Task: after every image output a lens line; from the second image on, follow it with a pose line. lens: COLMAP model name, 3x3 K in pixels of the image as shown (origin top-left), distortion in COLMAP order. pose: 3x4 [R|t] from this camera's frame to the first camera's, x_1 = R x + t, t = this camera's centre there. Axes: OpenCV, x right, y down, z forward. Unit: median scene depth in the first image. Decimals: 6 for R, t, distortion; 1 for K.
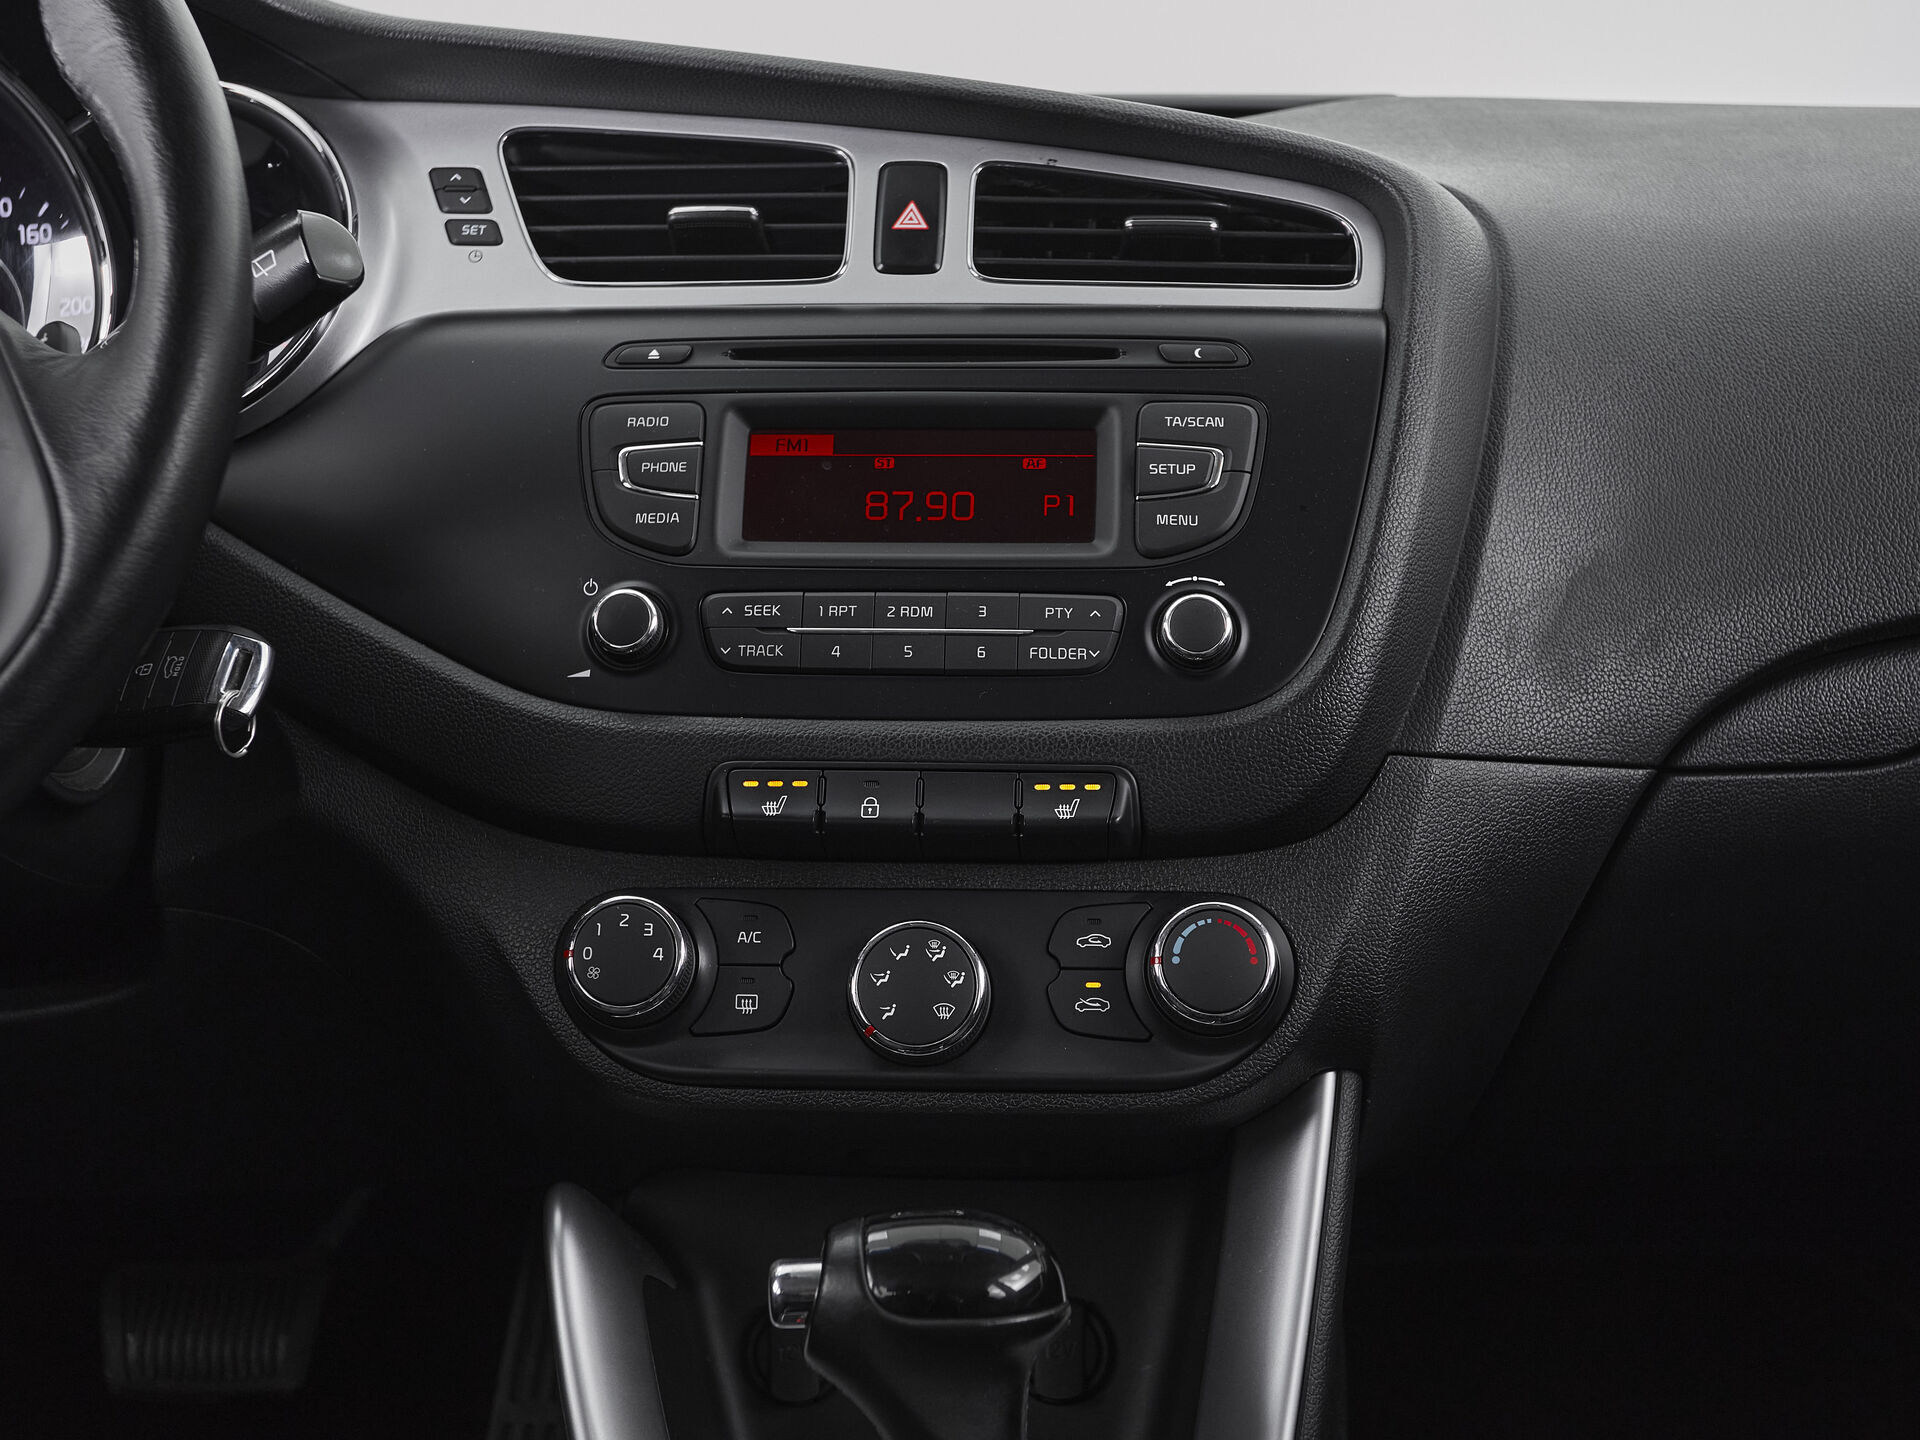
lens RADIAL K [[2482.5, 0, 937.2], [0, 2482.5, 742.2], [0, 0, 1]] dist [0.038297, 0.000000]
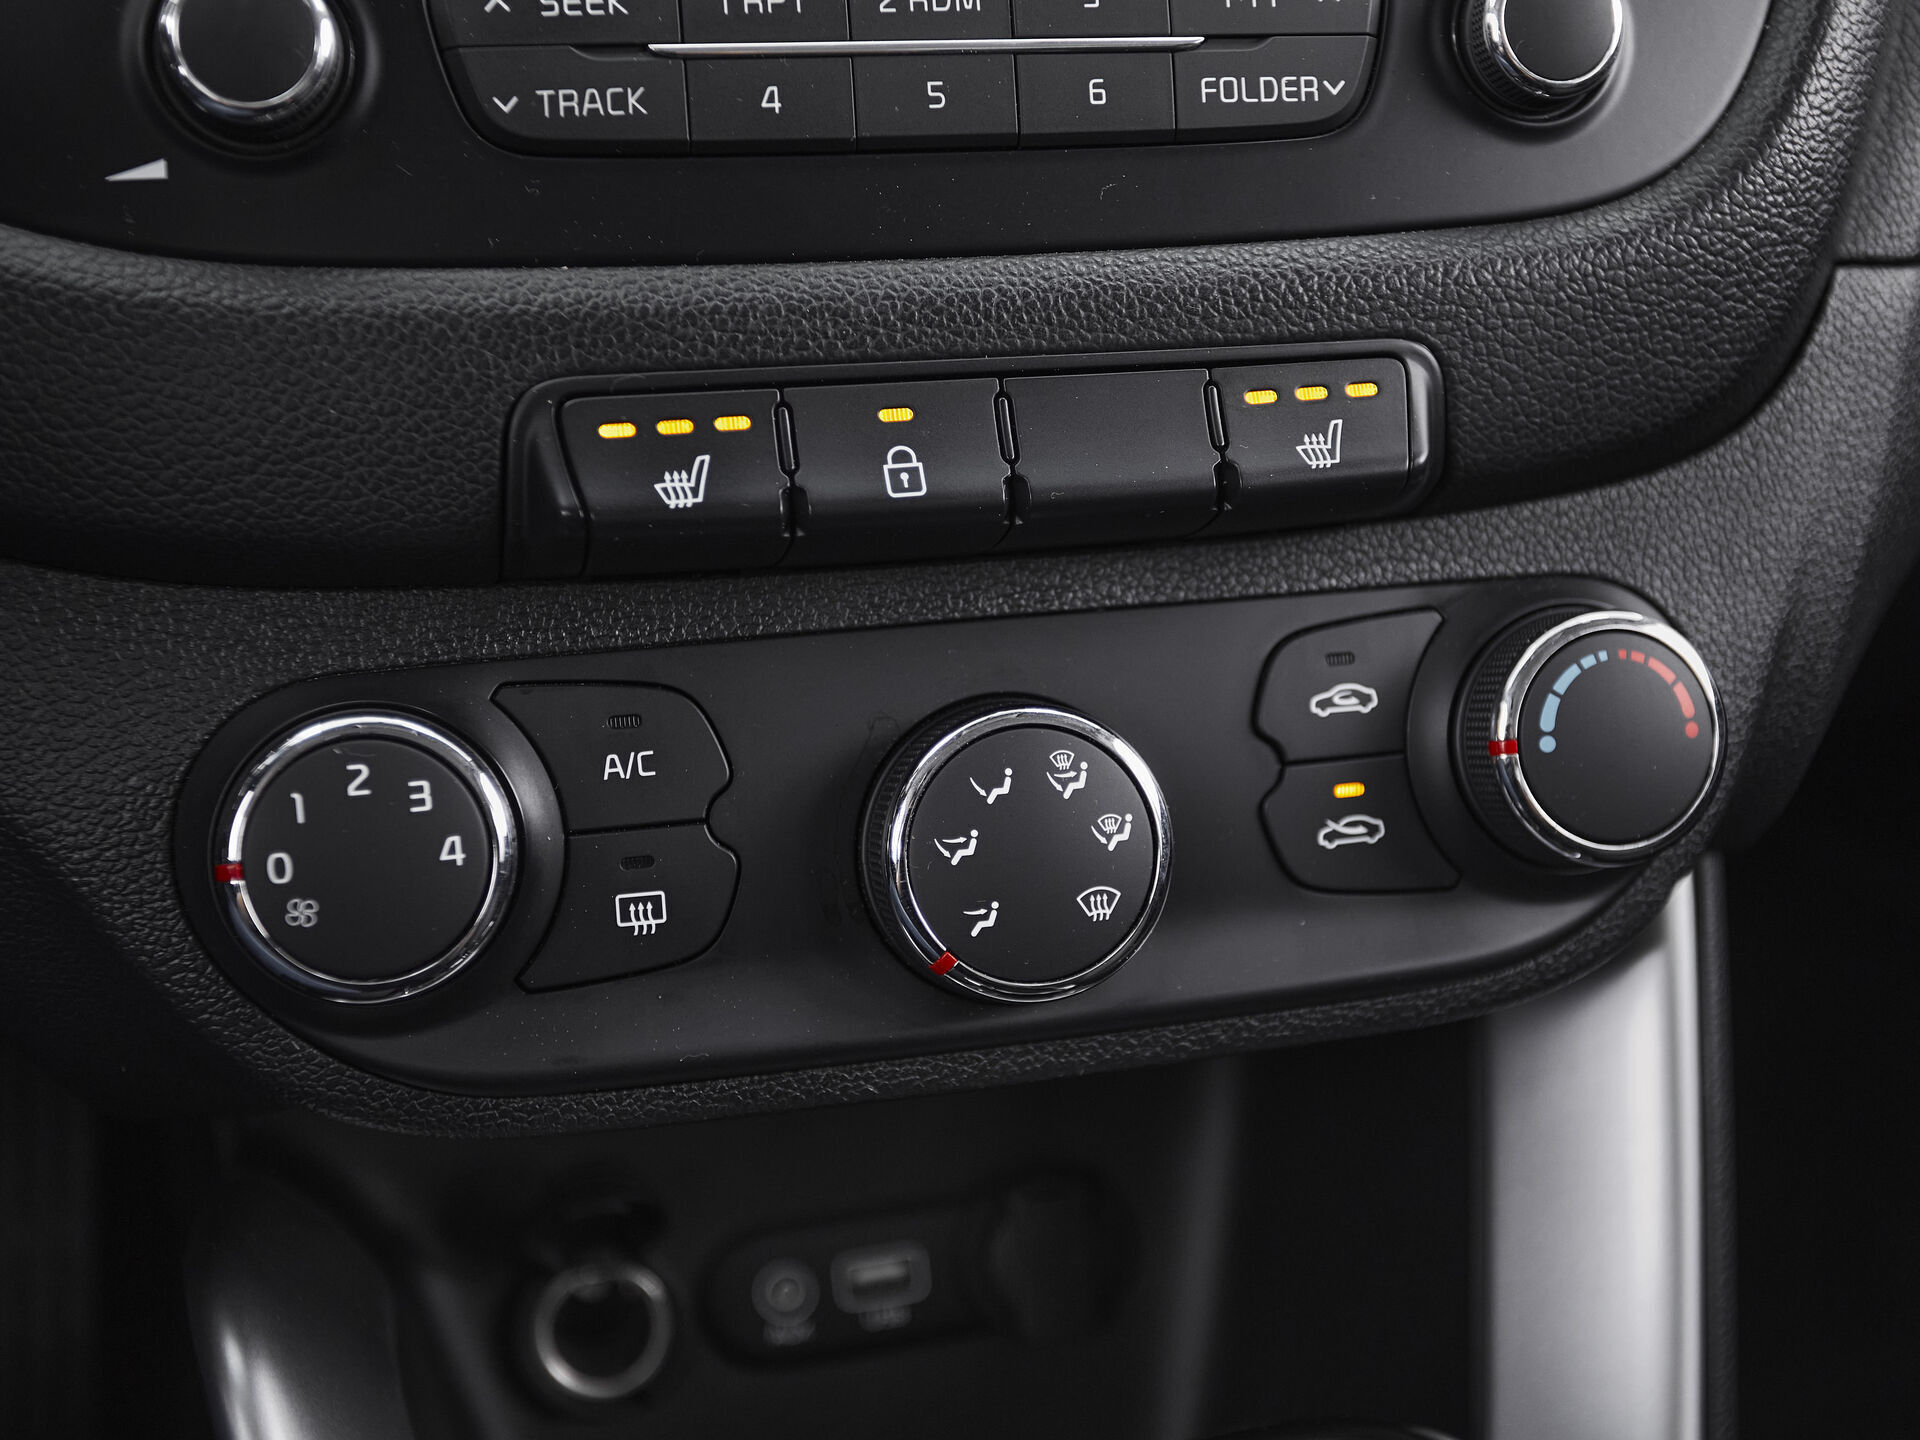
lens RADIAL K [[2482.5, 0, 993.8], [0, 2482.5, 713.7], [0, 0, 1]] dist [0.038297, 0.000000]
pose [[0.949256, -0.108860, 0.295064, -0.142547], [0.023724, 0.960298, 0.277966, -0.053149], [-0.313609, -0.256861, 0.914151, 0.562097]]
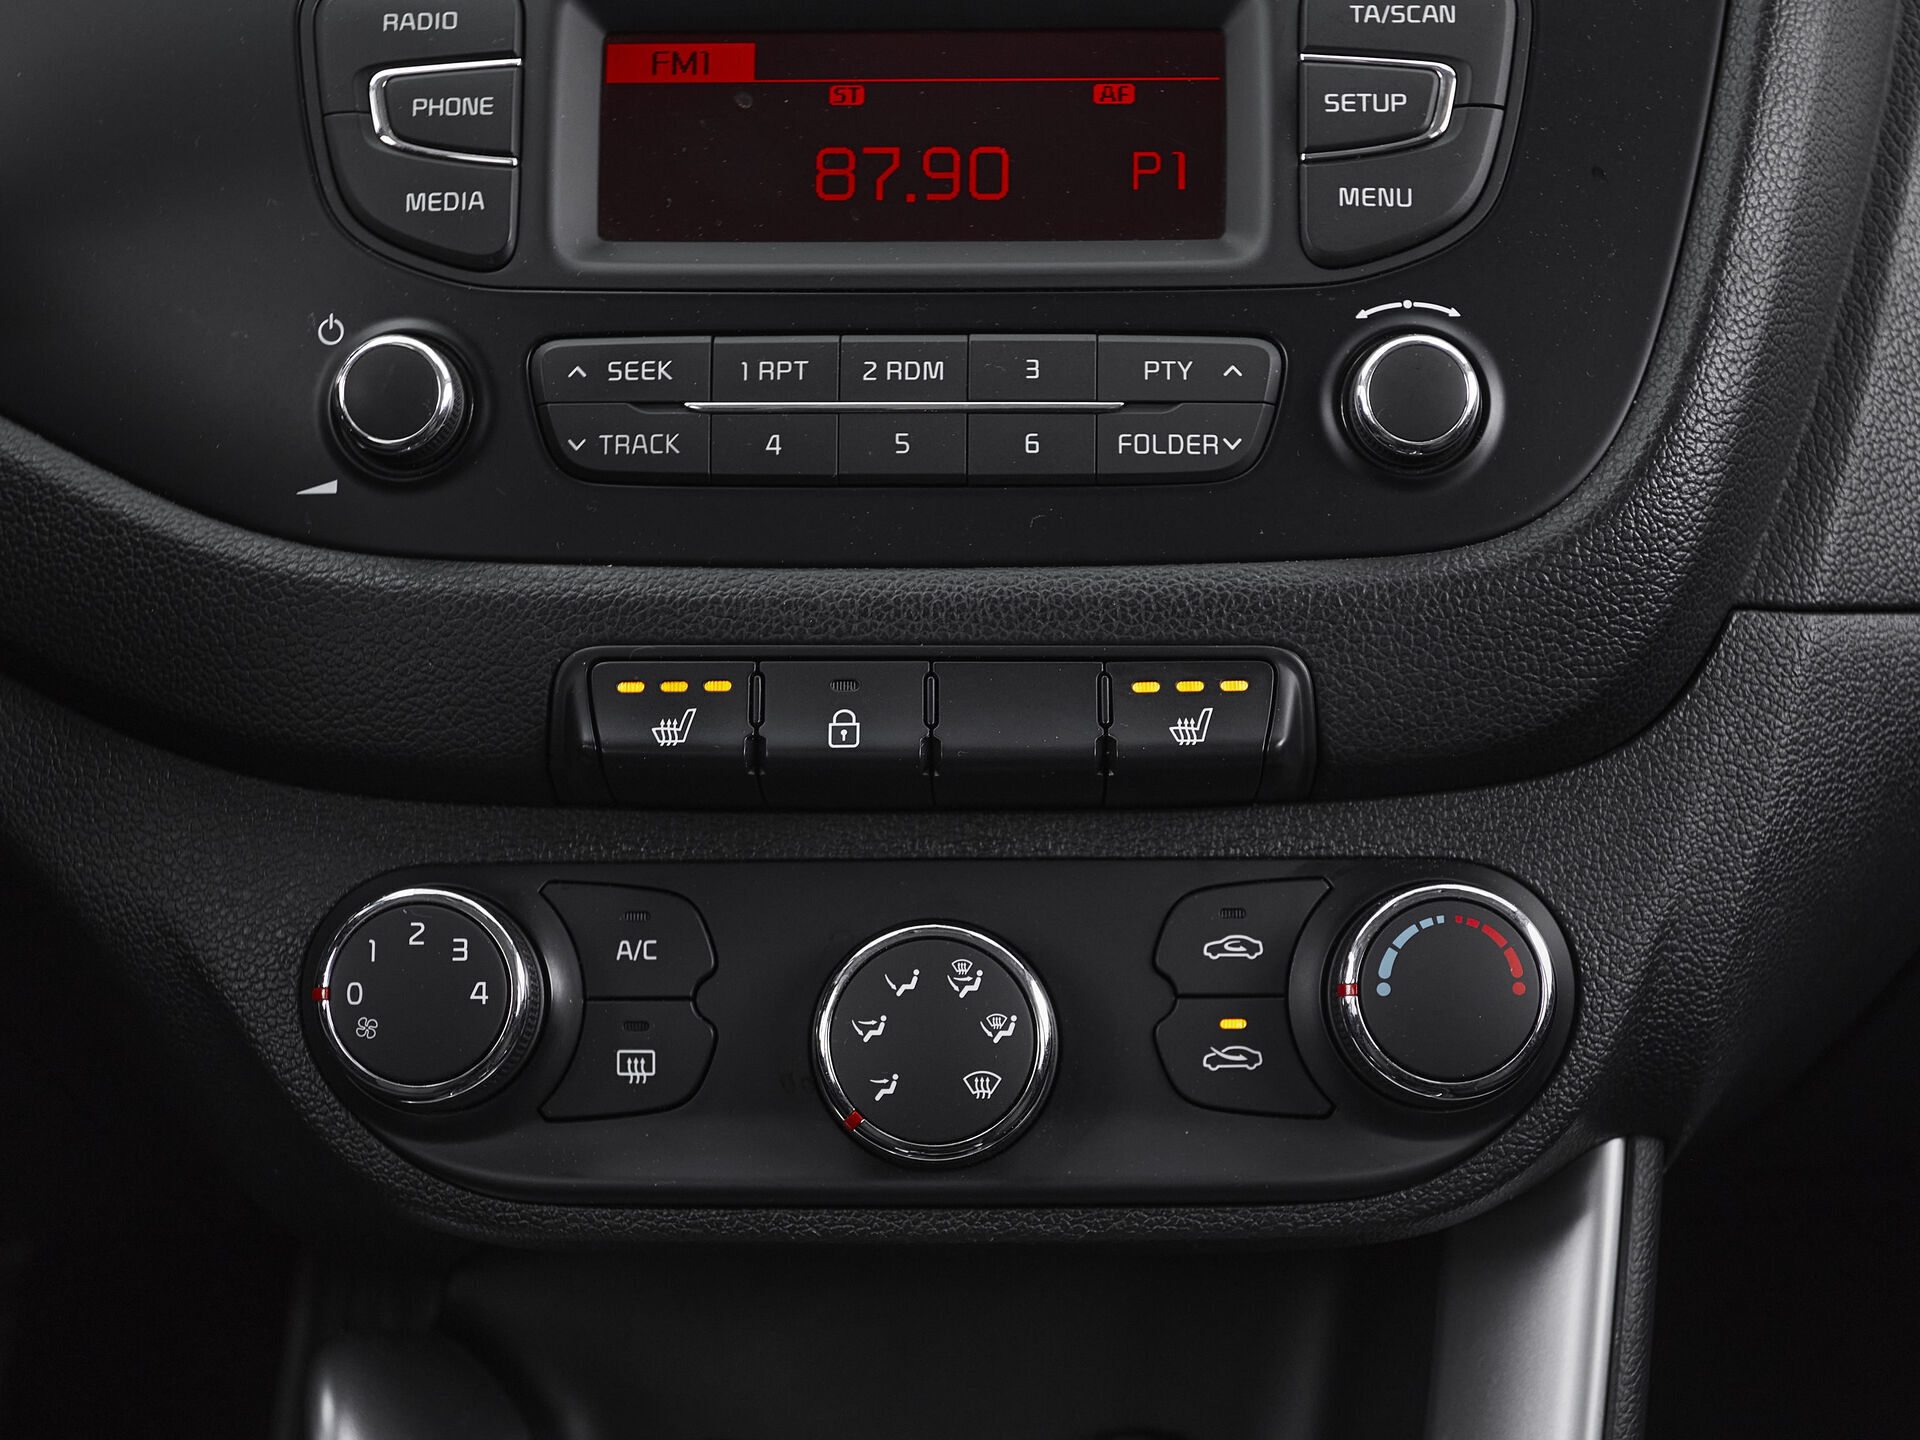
lens RADIAL K [[2975.6, 0, 939.0], [0, 2975.6, 901.7], [0, 0, 1]] dist [0.033216, 0.000000]
pose [[0.998922, -0.021525, 0.041139, -0.033138], [0.014120, 0.984912, 0.172477, -0.050220], [-0.044231, -0.171710, 0.984154, 0.312978]]
